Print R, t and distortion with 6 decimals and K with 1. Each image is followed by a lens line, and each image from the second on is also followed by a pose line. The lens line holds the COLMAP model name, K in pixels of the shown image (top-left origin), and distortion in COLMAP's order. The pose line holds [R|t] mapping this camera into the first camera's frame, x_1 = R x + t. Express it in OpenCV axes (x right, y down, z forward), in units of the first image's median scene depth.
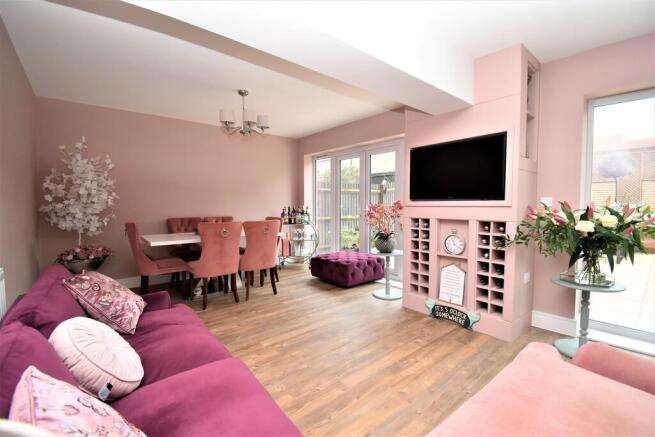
lens RADIAL K [[289.7, 0, 327.5], [0, 289.7, 218.5], [0, 0, 1]] dist [0.000064, -0.000189]
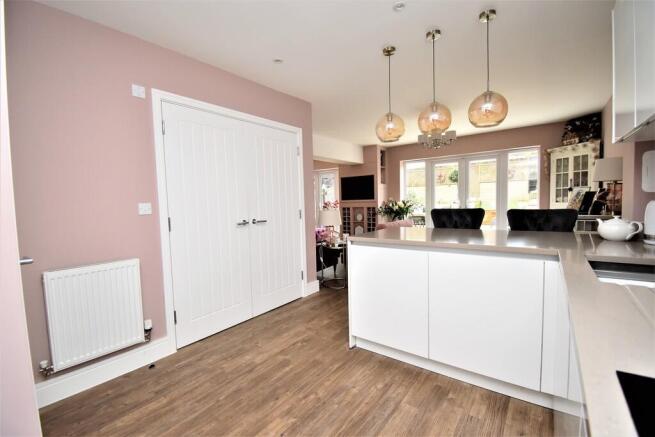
lens RADIAL K [[289.7, 0, 327.5], [0, 289.7, 218.5], [0, 0, 1]] dist [0.000064, -0.000189]
pose [[0.973883, -0.035938, 0.224187, -0.406667], [0.036036, 0.999344, 0.003655, 0.083272], [-0.224171, 0.004519, 0.974539, -1.438204]]
